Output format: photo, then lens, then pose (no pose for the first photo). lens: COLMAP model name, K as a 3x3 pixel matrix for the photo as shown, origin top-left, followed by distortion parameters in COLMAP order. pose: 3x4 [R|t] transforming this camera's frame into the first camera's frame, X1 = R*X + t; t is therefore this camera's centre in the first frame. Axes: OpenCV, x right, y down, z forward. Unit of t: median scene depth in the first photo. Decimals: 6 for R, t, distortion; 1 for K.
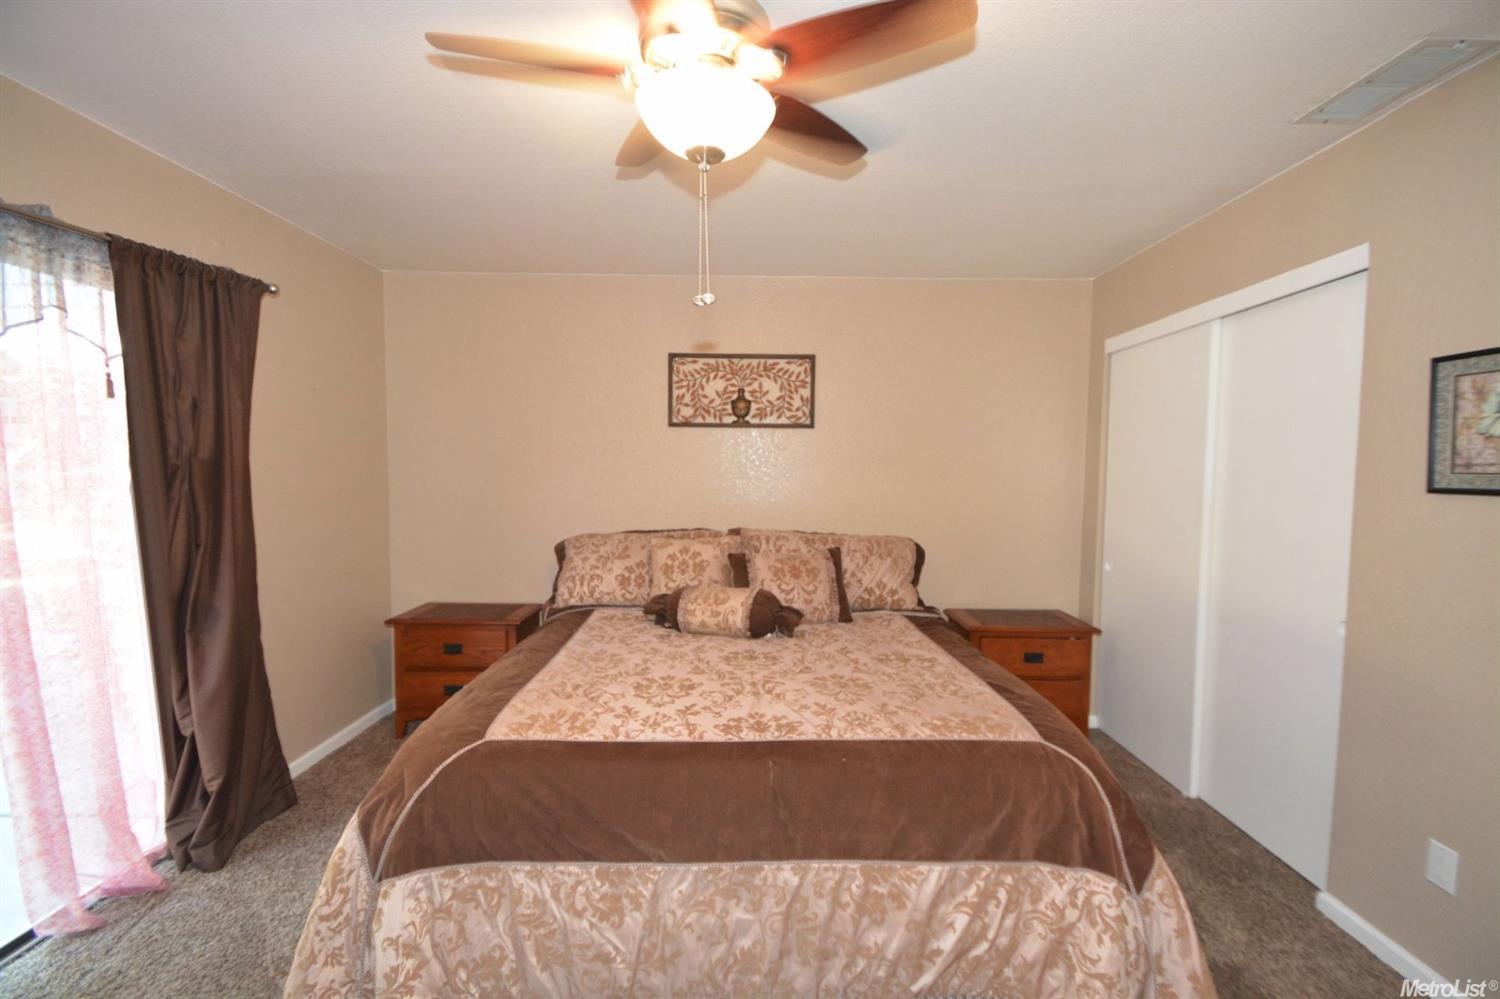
lens RADIAL K [[658.6, 0, 758.4], [0, 658.6, 504.4], [0, 0, 1]] dist [0.010791, -0.012591]
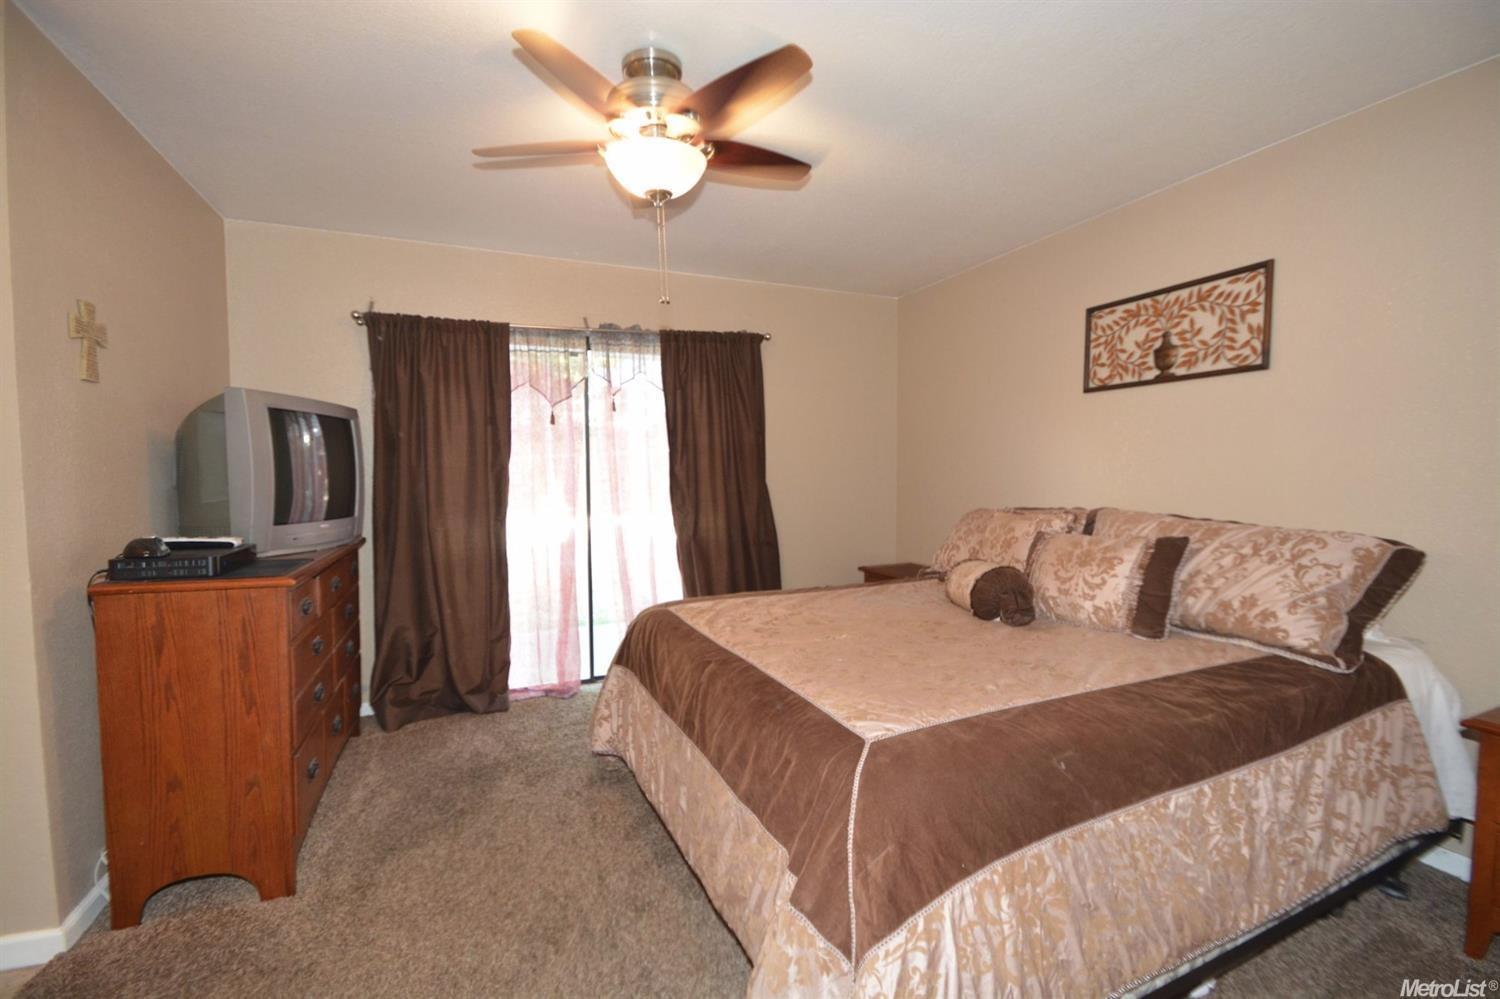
lens RADIAL K [[658.6, 0, 757.4], [0, 658.6, 501.8], [0, 0, 1]] dist [0.010791, -0.012591]
pose [[0.390290, 0.030419, -0.920189, 0.503963], [-0.046185, 0.998843, 0.013430, 0.034056], [0.919533, 0.037258, 0.391243, 0.265237]]
